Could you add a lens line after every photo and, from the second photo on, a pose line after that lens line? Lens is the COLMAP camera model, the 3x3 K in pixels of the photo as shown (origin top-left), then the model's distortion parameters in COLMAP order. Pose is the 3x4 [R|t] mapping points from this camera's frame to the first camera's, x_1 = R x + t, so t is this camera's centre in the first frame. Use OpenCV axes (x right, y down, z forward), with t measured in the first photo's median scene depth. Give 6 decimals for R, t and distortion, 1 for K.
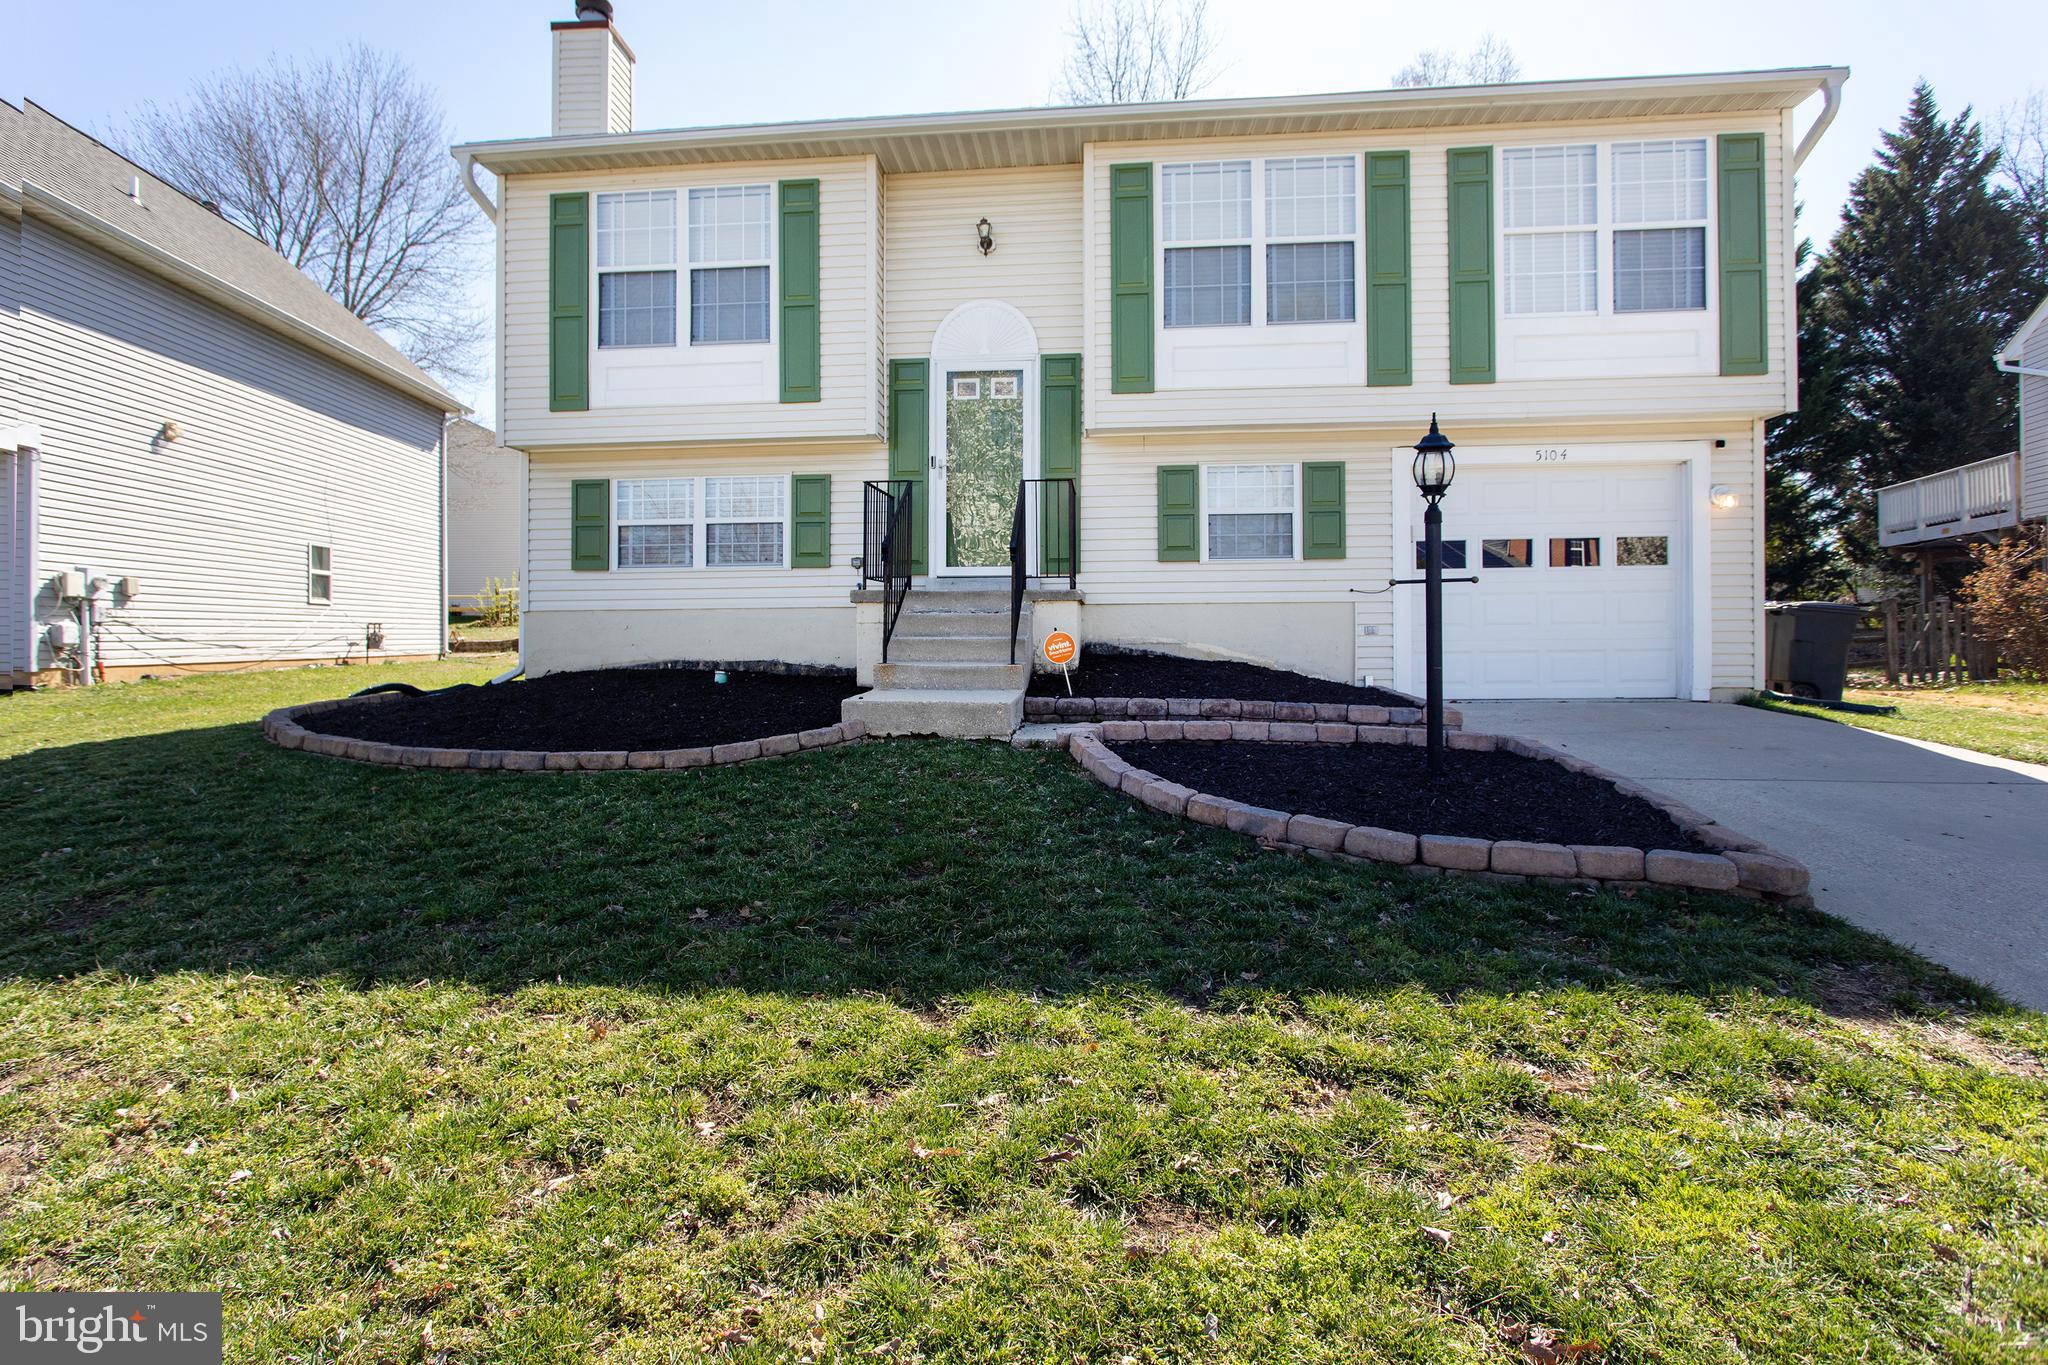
lens RADIAL K [[1122.5, 0, 1008.9], [0, 1122.5, 623.0], [0, 0, 1]] dist [-0.014492, 0.003028]
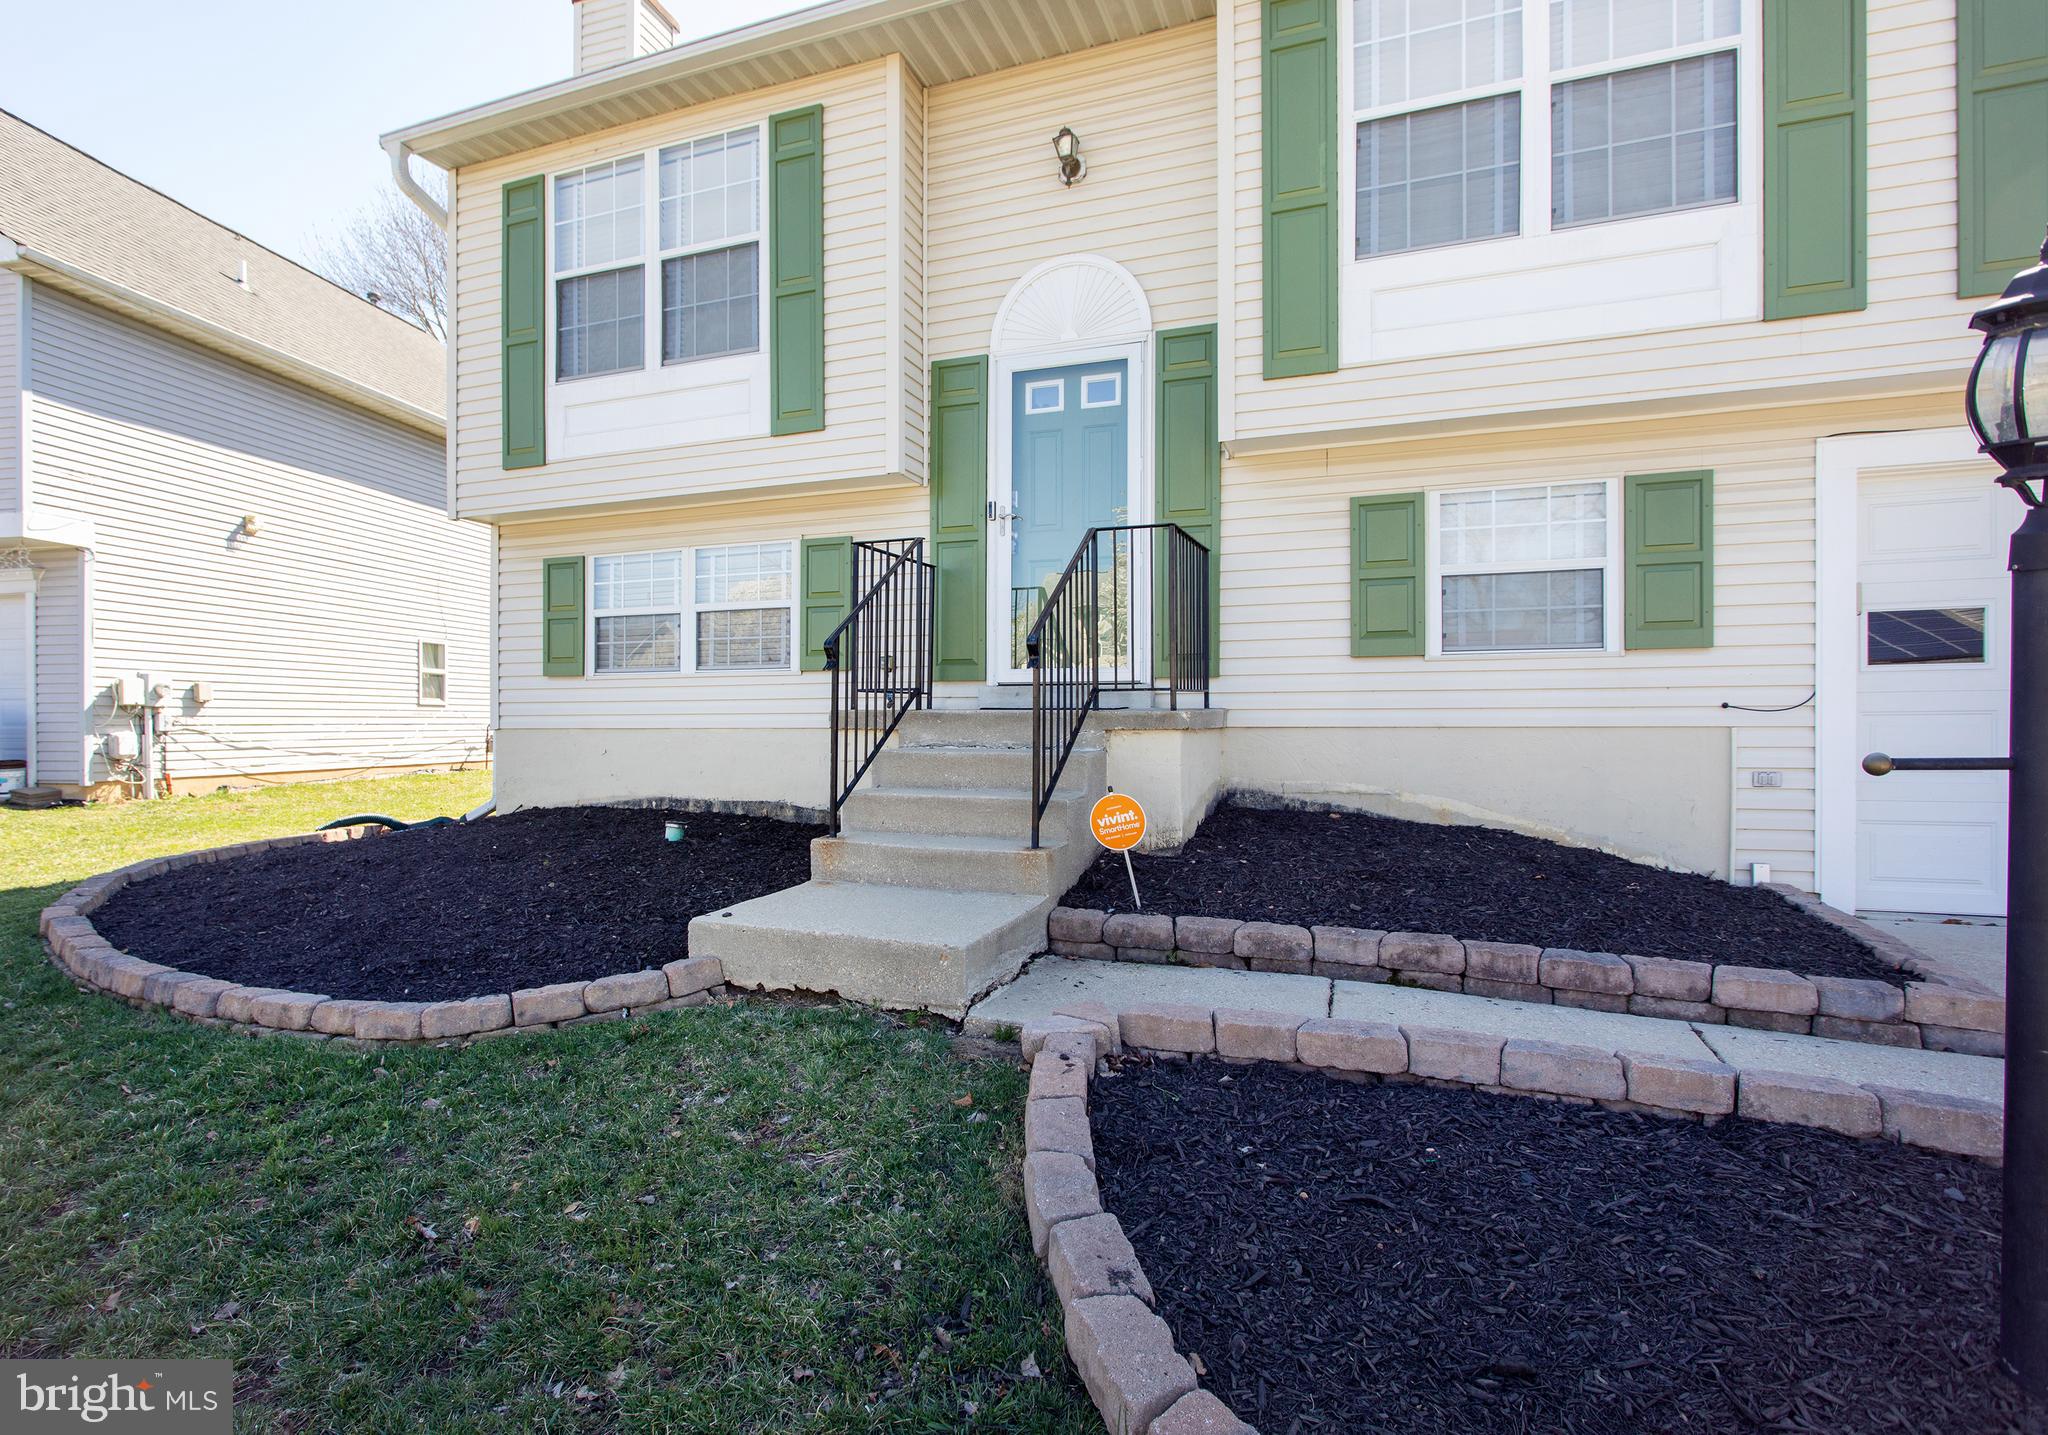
lens RADIAL K [[1018.3, 0, 1011.1], [0, 1018.3, 702.2], [0, 0, 1]] dist [-0.007949, 0.002312]
pose [[0.950437, 0.004052, -0.310892, 0.132062], [-0.000035, 0.999916, 0.012928, -0.038261], [0.310918, -0.012276, 0.950357, 0.432595]]
